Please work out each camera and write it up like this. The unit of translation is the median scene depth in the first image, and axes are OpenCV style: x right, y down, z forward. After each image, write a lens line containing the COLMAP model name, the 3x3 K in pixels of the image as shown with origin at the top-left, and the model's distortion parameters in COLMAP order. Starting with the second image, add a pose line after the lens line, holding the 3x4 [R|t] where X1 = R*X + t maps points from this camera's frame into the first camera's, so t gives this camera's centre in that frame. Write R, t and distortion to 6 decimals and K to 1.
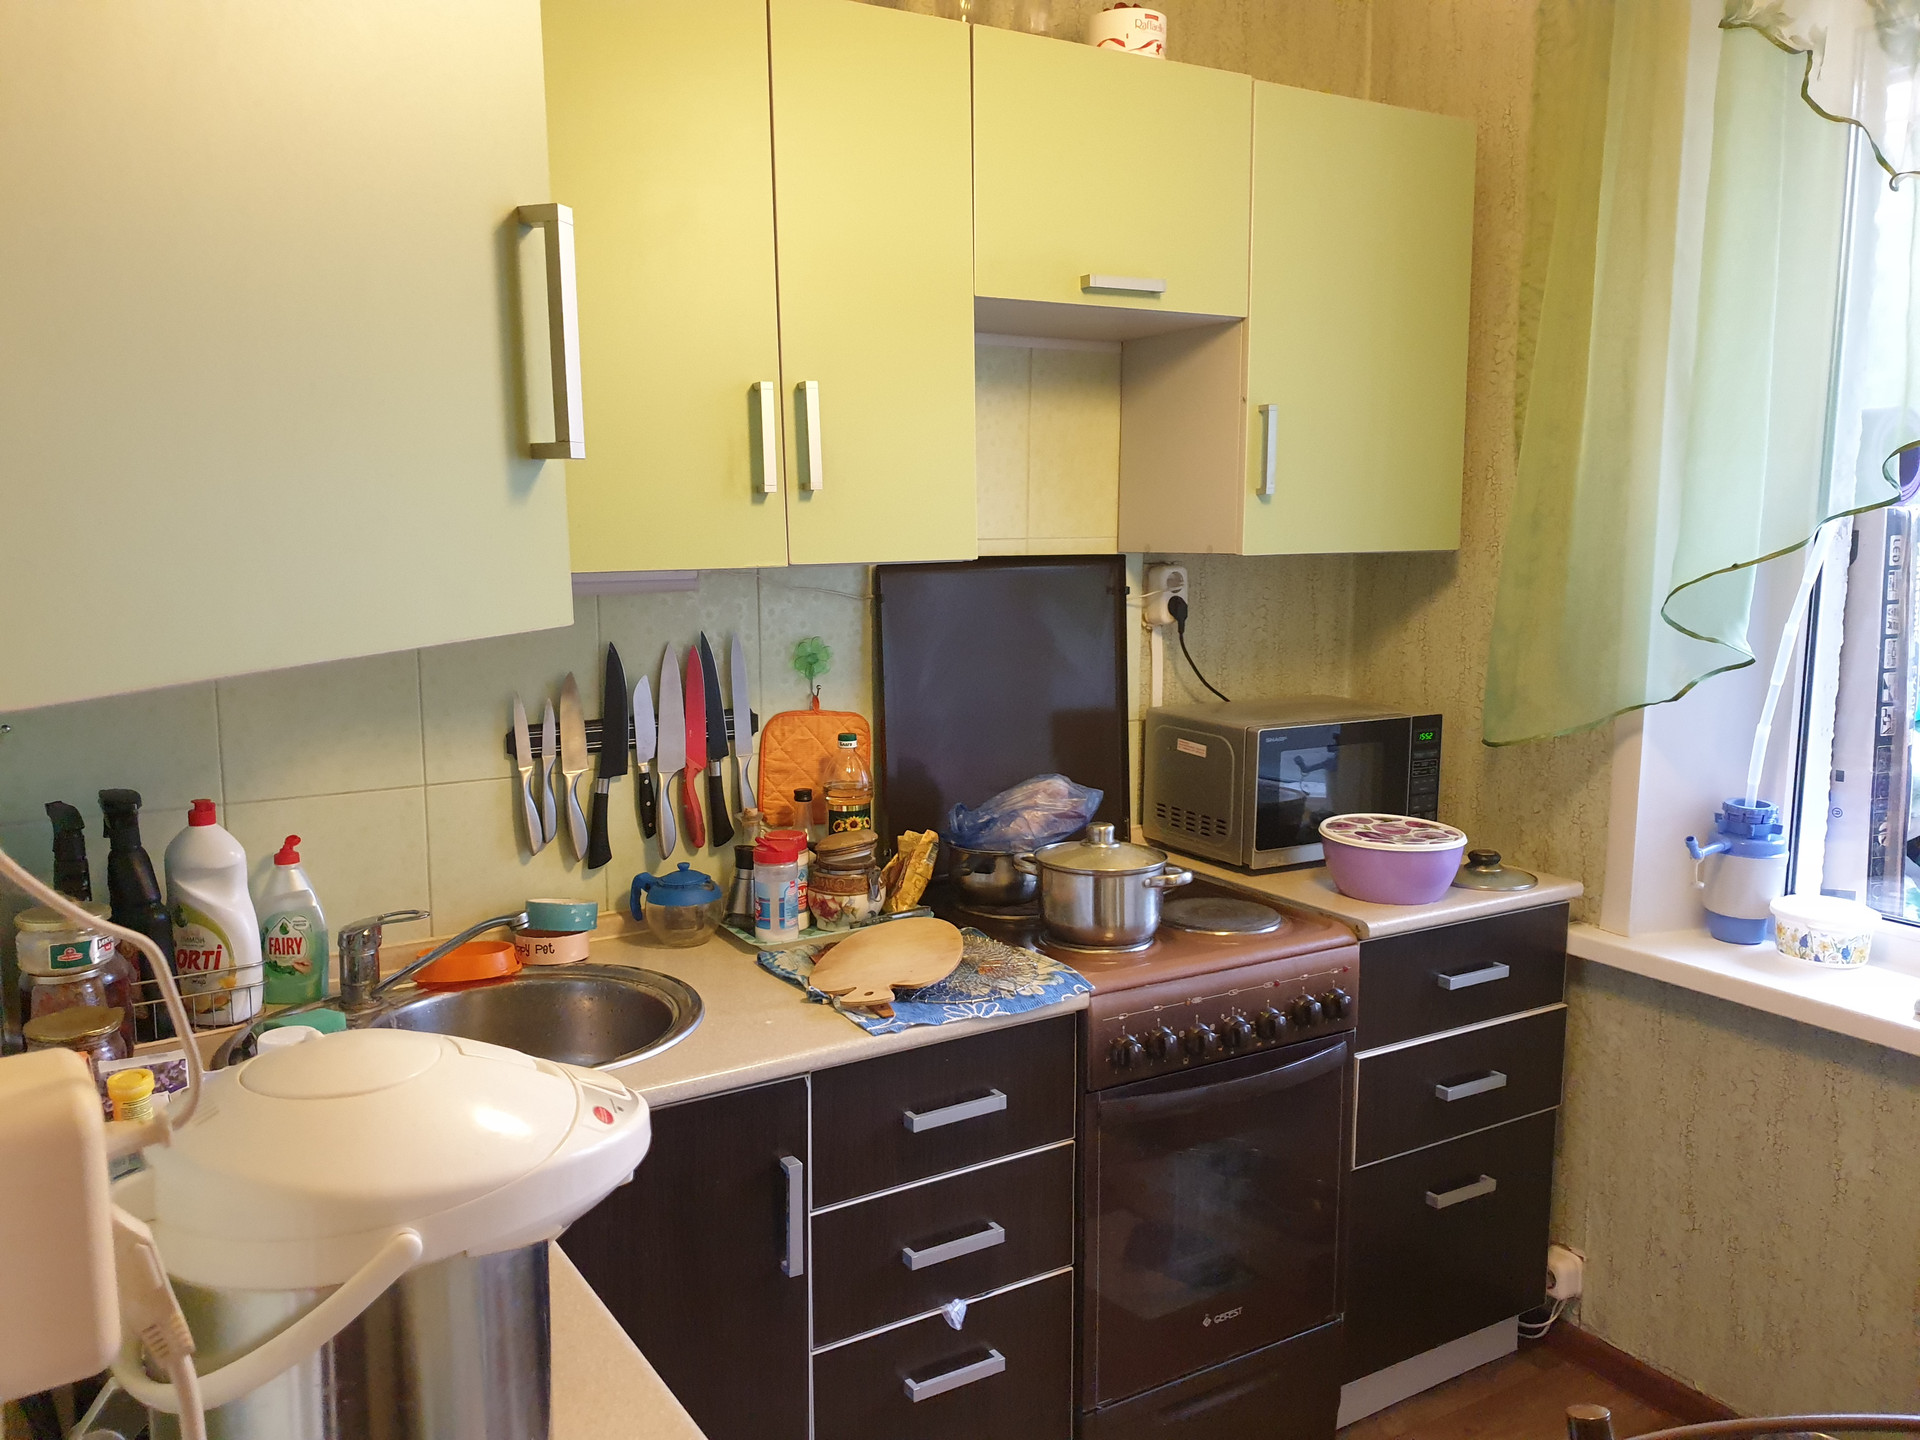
lens RADIAL K [[1482.2, 0, 924.3], [0, 1482.2, 724.2], [0, 0, 1]] dist [0.013900, -0.016823]
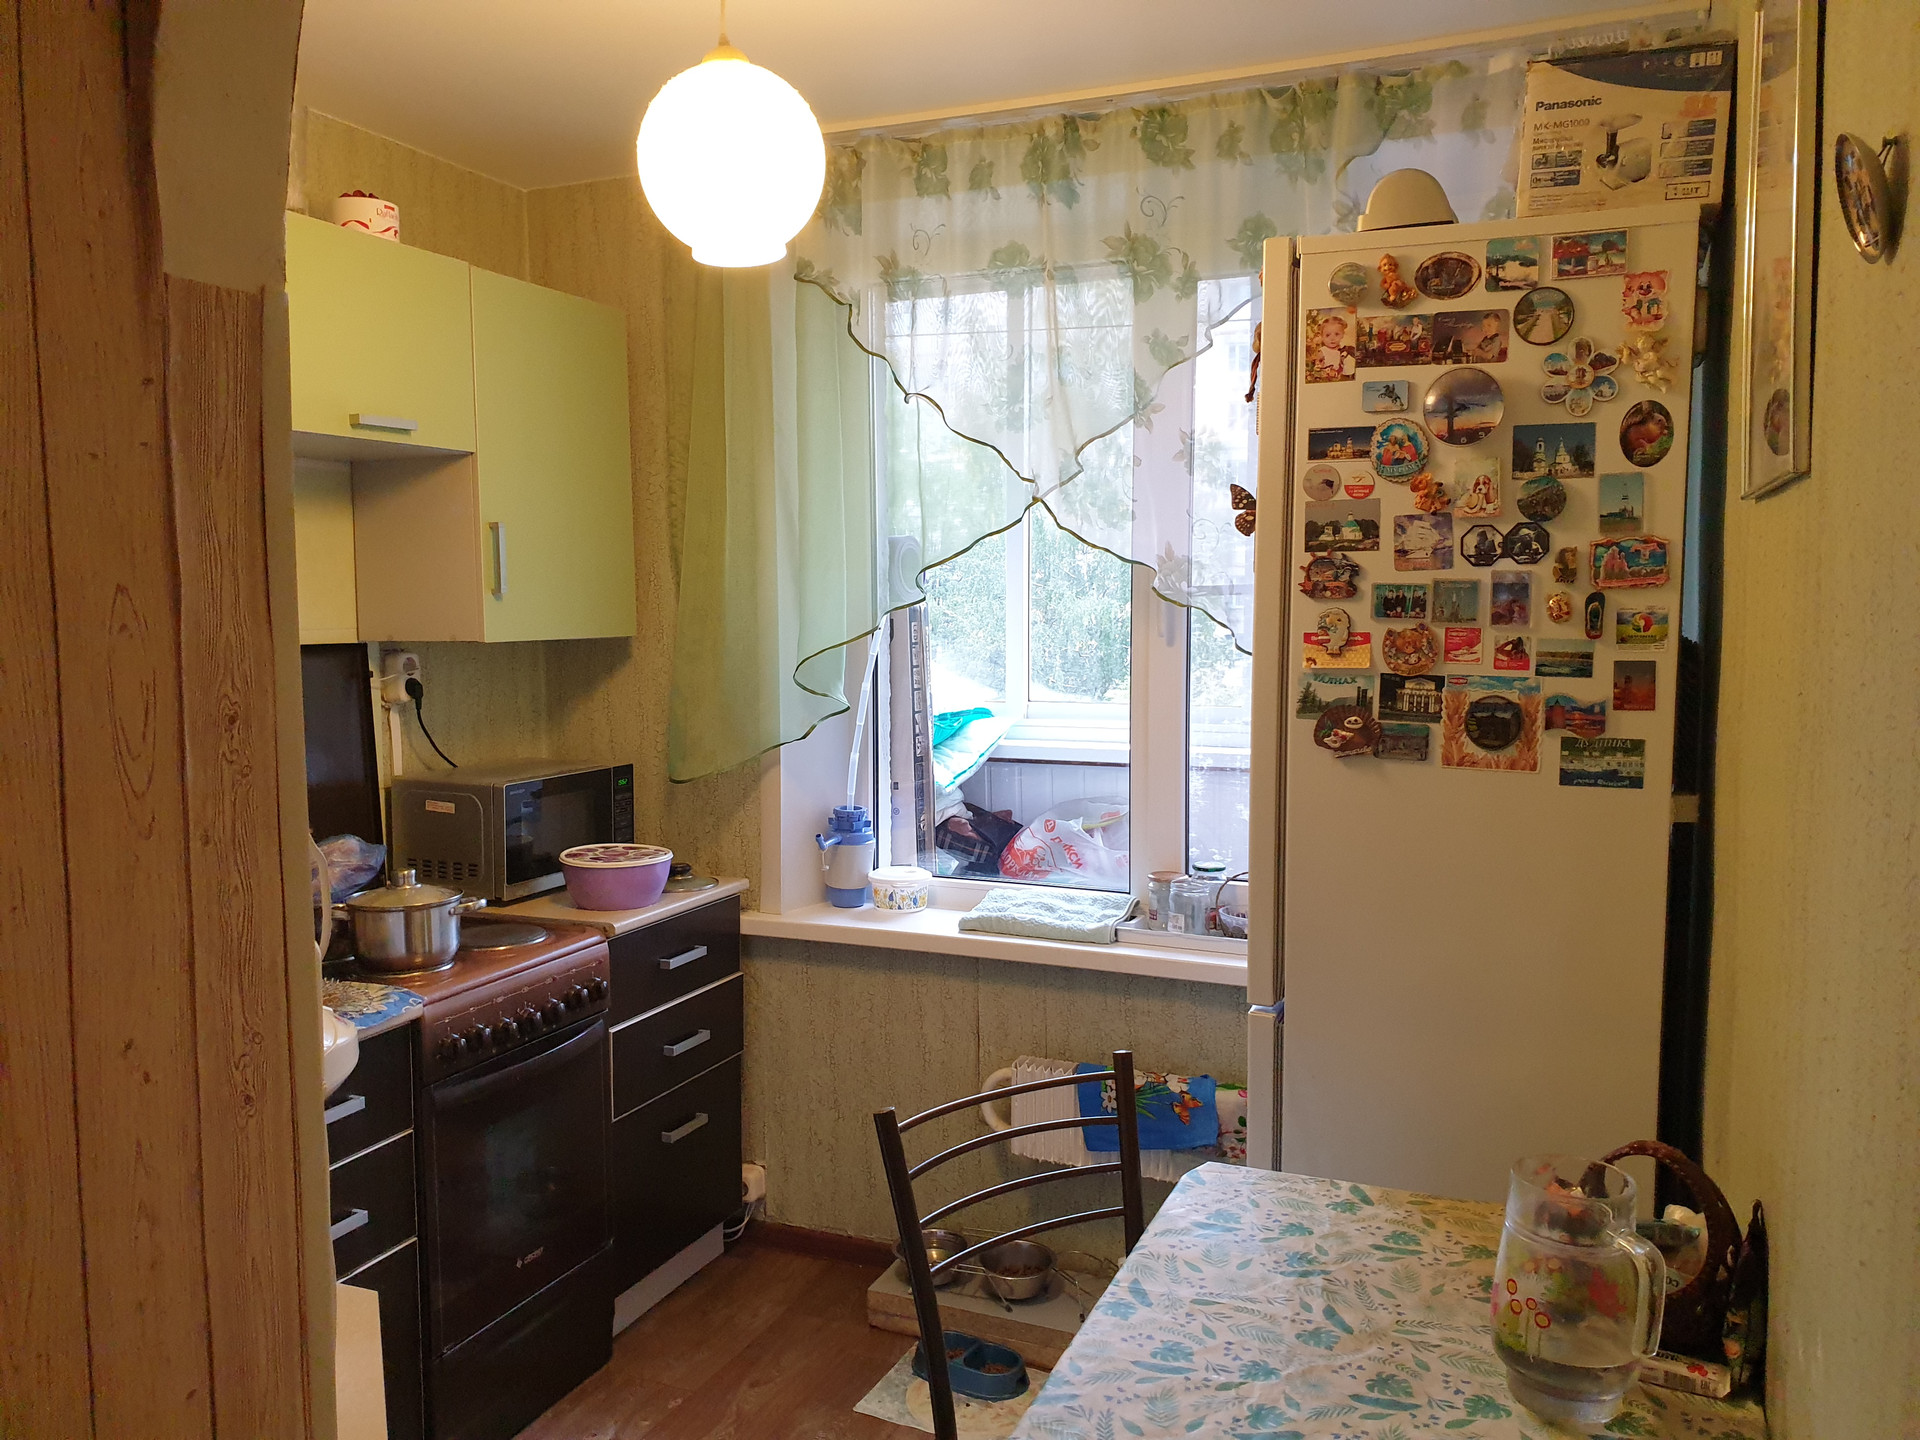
lens RADIAL K [[1482.2, 0, 957.5], [0, 1482.2, 719.4], [0, 0, 1]] dist [0.013900, -0.016823]
pose [[0.798973, -0.051767, 0.599134, -0.210400], [0.086707, 0.995794, -0.029587, 0.019129], [-0.595083, 0.075589, 0.800102, -0.209464]]
